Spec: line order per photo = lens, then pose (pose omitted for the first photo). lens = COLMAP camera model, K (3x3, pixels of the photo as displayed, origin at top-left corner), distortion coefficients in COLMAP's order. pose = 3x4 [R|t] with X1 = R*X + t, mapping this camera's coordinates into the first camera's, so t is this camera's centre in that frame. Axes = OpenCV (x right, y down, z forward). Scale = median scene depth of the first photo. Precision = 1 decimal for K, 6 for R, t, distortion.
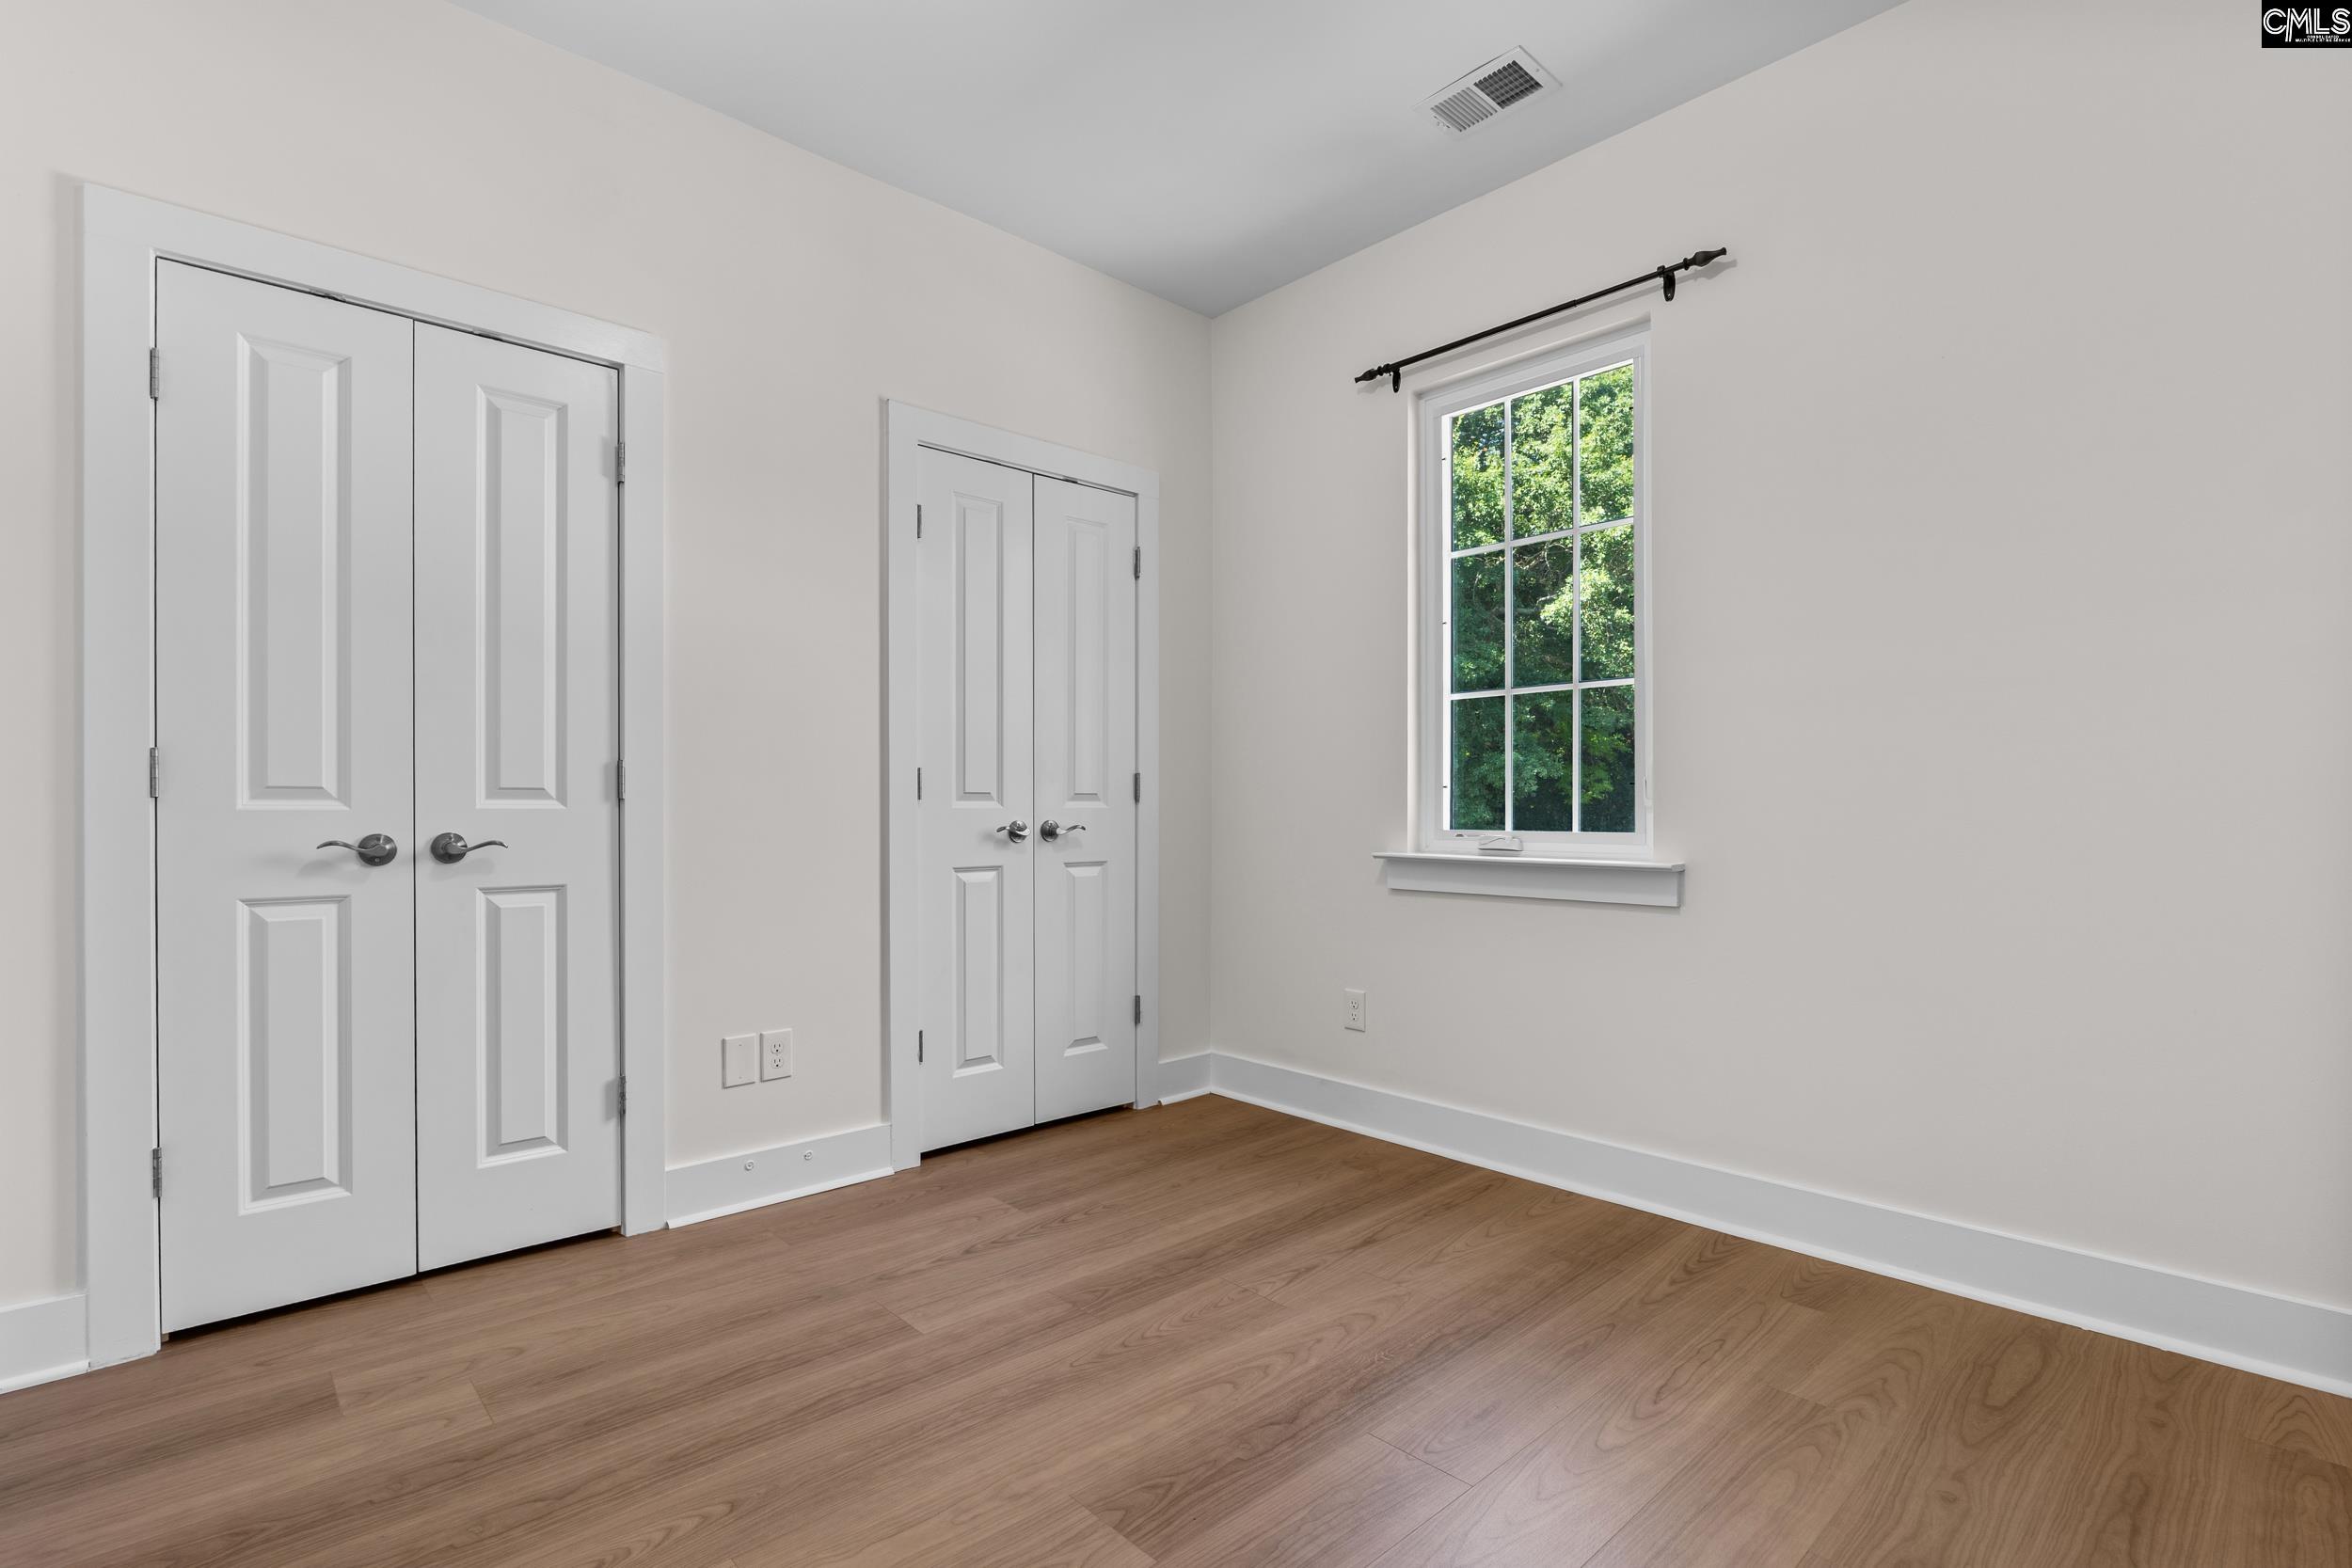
lens RADIAL K [[1092.6, 0, 1174.8], [0, 1092.6, 799.8], [0, 0, 1]] dist [-0.007928, 0.000121]
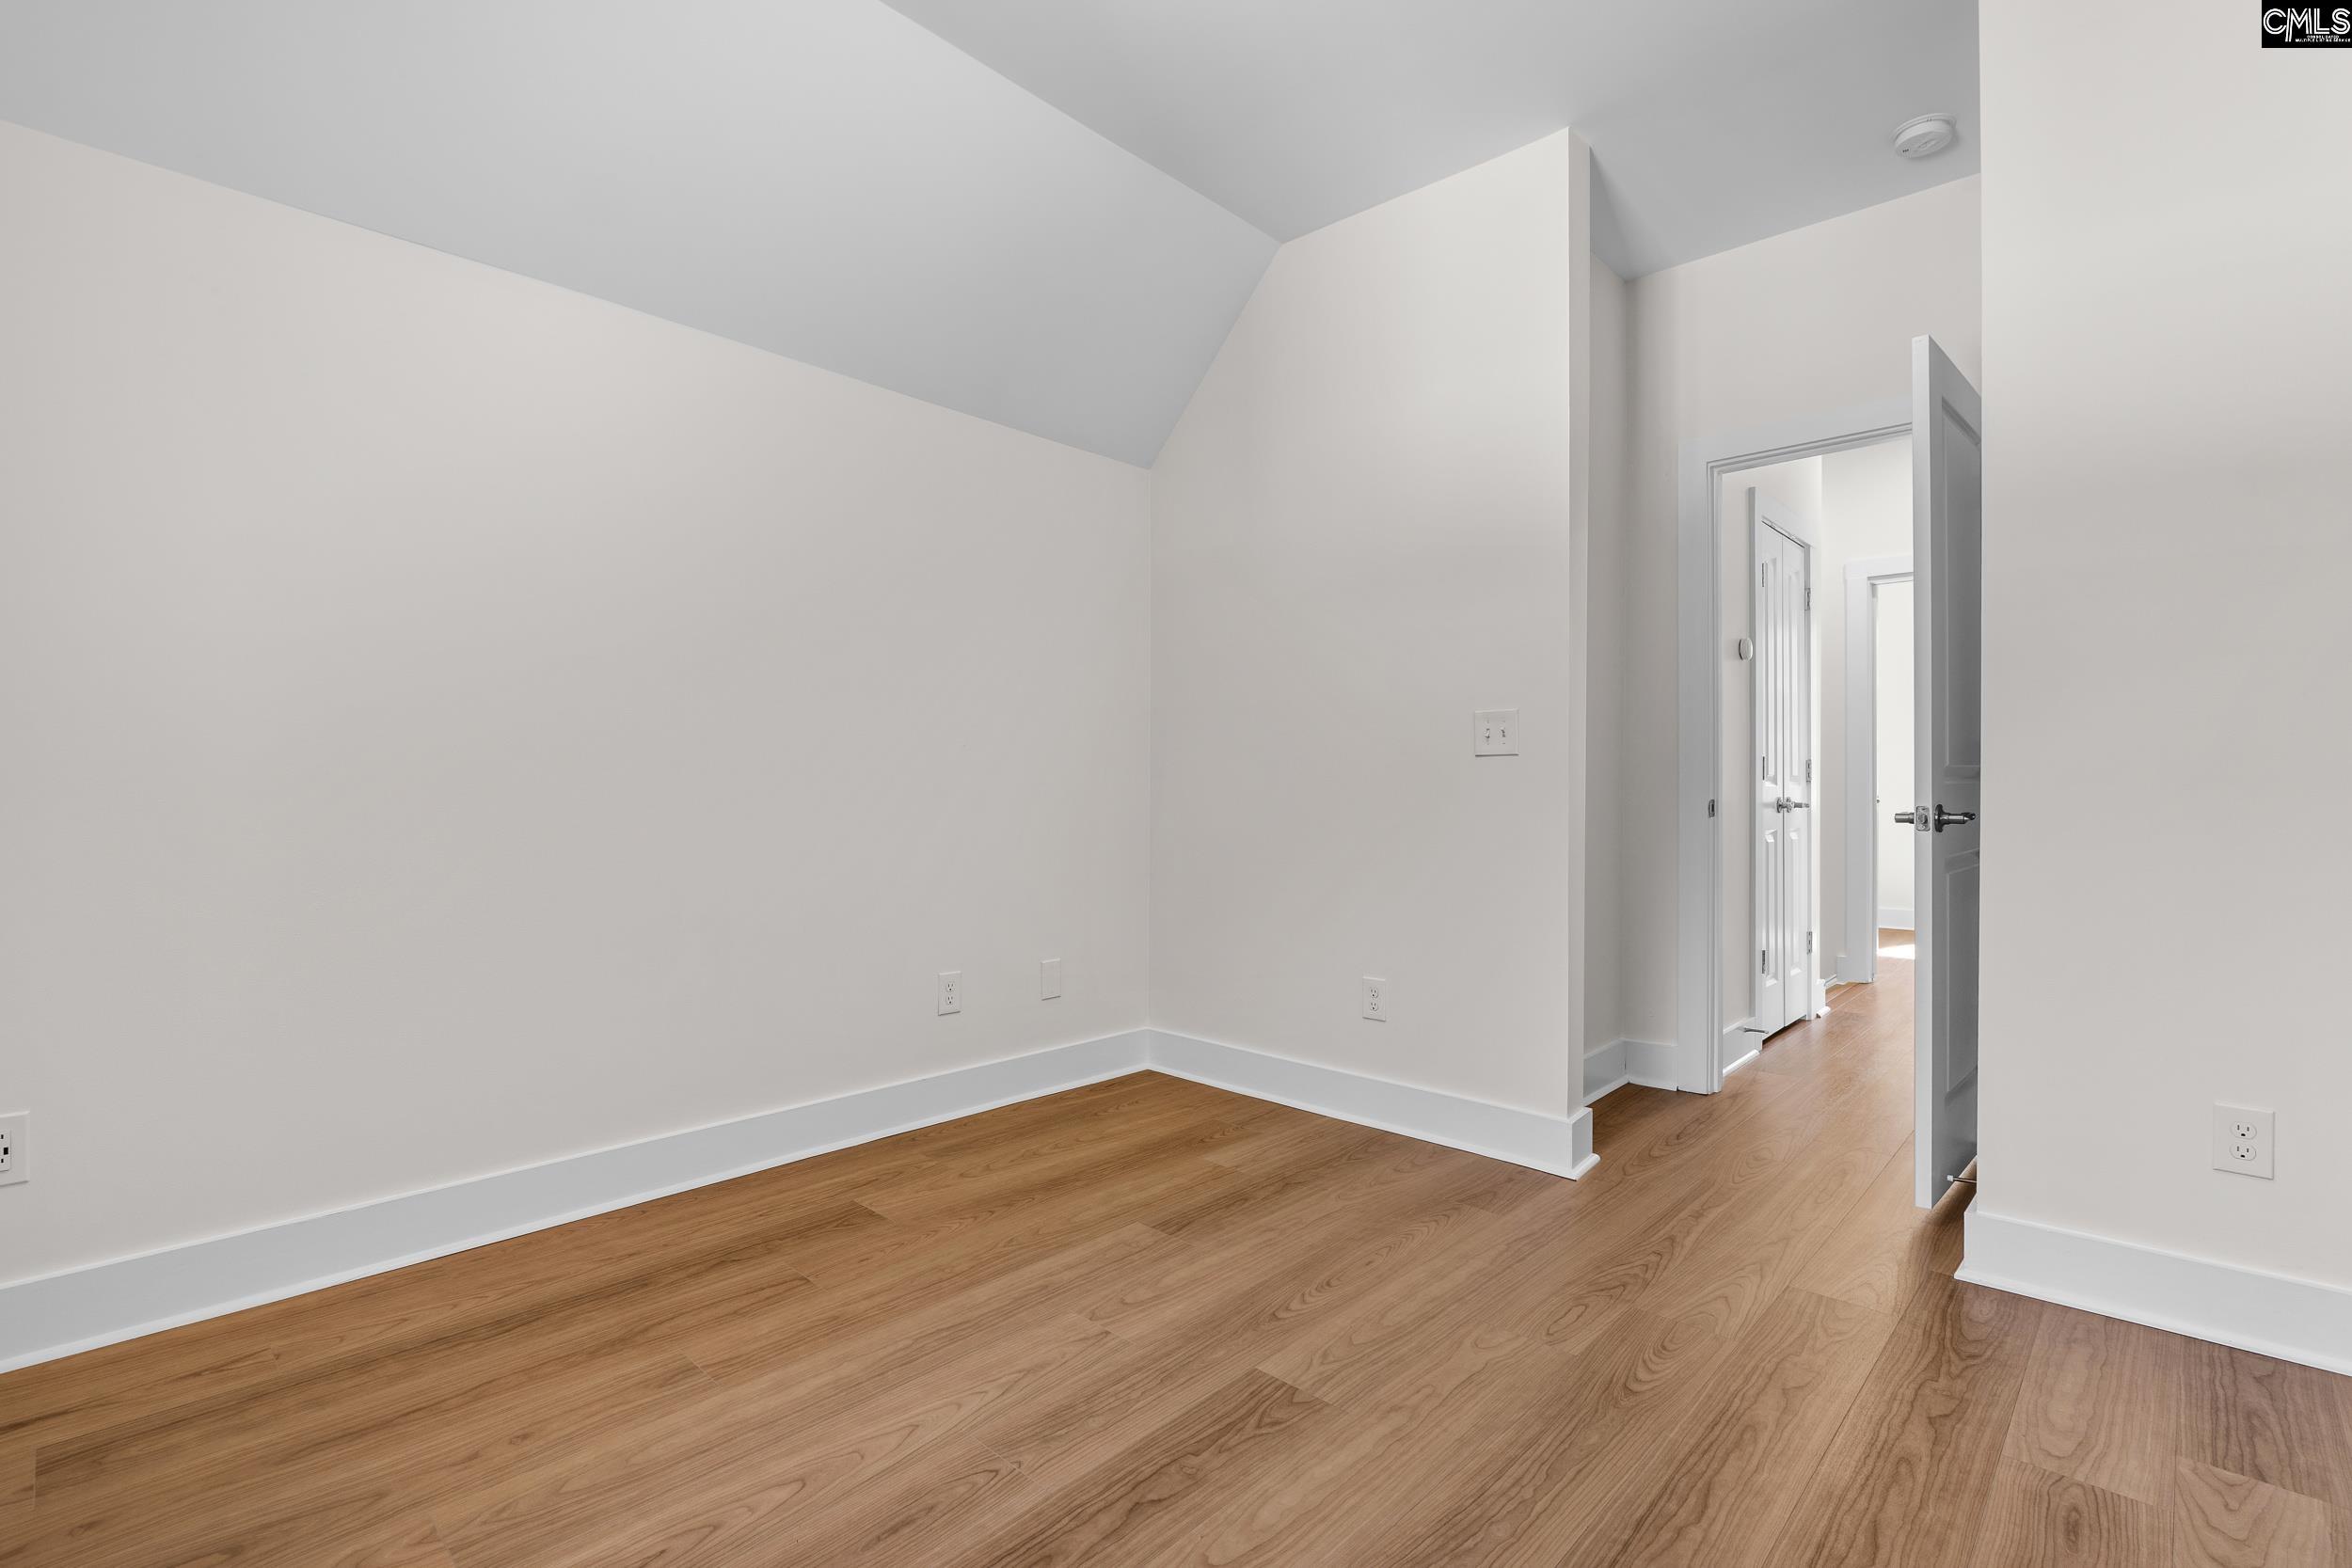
lens RADIAL K [[1092.6, 0, 1176.6], [0, 1092.6, 784.5], [0, 0, 1]] dist [-0.007928, 0.000121]
pose [[-0.997566, -0.003761, -0.069630, 0.149095], [-0.003155, 0.999956, -0.008821, 0.016512], [0.069661, -0.008580, -0.997534, 2.016080]]
